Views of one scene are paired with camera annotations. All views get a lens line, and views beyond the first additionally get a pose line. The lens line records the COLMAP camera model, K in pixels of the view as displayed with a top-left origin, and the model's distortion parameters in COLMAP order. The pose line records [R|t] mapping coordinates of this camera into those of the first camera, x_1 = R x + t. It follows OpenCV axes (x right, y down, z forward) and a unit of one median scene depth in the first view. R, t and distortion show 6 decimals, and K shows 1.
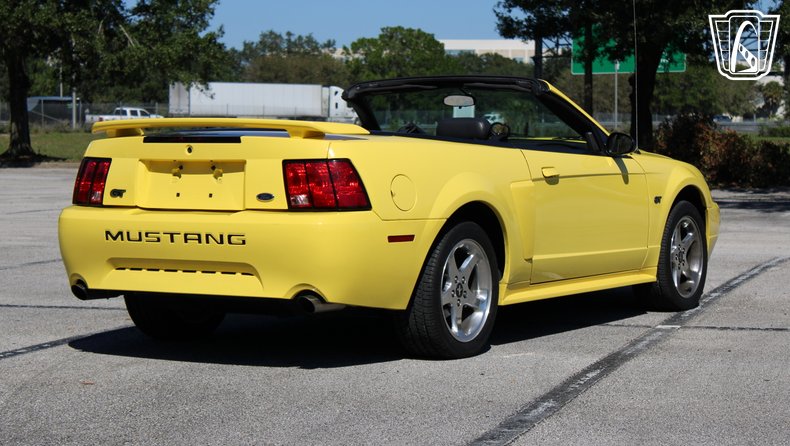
lens RADIAL K [[1864.4, 0, 414.0], [0, 1864.4, 222.2], [0, 0, 1]] dist [0.020068, -0.719599]
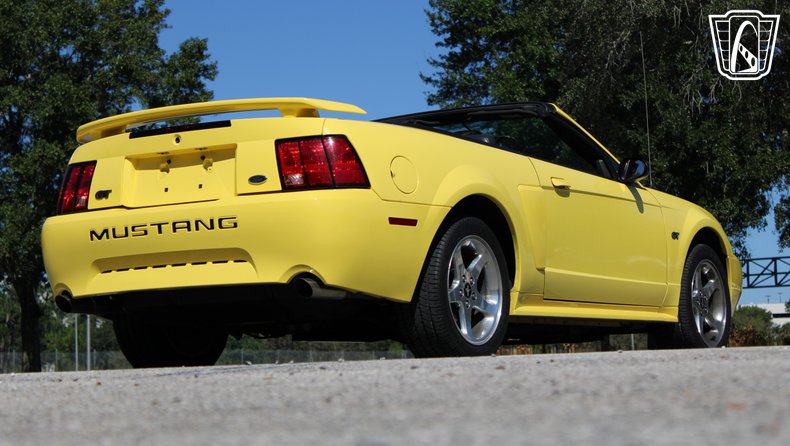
lens RADIAL K [[1864.4, 0, 414.0], [0, 1864.4, 222.2], [0, 0, 1]] dist [0.020068, -0.719599]
pose [[0.999473, -0.031801, -0.006447, 0.004583], [0.030614, 0.990025, -0.137524, 0.136607], [0.010757, 0.137254, 0.990477, 0.067742]]
